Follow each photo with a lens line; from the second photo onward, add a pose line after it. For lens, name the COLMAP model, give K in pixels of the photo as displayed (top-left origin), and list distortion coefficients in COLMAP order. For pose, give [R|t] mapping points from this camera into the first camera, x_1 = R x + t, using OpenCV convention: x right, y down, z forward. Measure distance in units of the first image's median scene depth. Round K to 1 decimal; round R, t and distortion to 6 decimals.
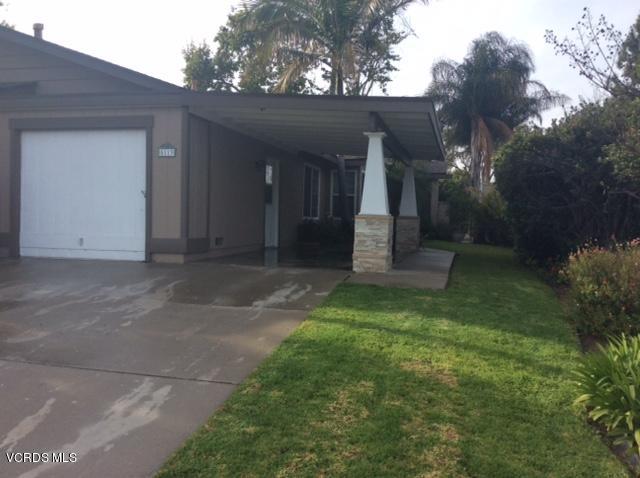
lens RADIAL K [[595.7, 0, 320.0], [0, 595.7, 239.0], [0, 0, 1]] dist [0.015582, 0.007110]
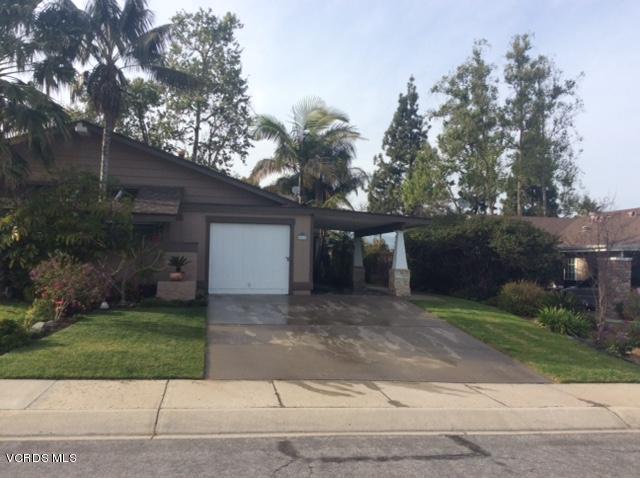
lens RADIAL K [[587.4, 0, 320.0], [0, 587.4, 239.0], [0, 0, 1]] dist [0.134401, -0.245708]
pose [[0.908865, 0.011745, 0.416924, -0.672829], [0.014089, 0.998168, -0.058831, -0.018429], [-0.416852, 0.059344, 0.907035, -0.509745]]
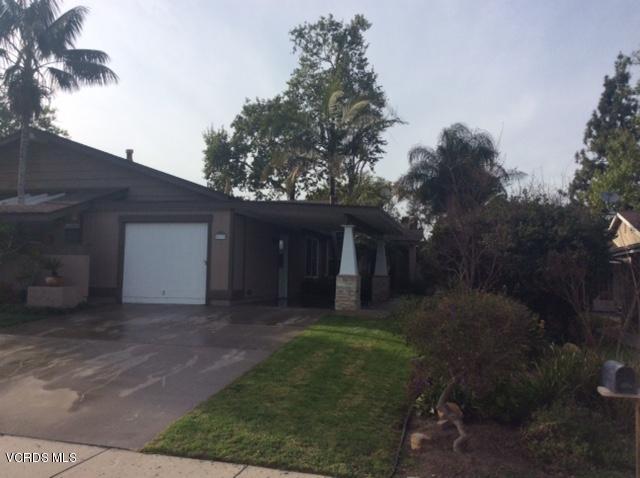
lens RADIAL K [[587.4, 0, 320.0], [0, 587.4, 239.0], [0, 0, 1]] dist [0.134401, -0.245708]
pose [[0.999970, -0.004072, -0.006559, 0.016384], [0.003407, 0.995147, -0.098338, 0.013046], [0.006928, 0.098313, 0.995131, -0.400297]]
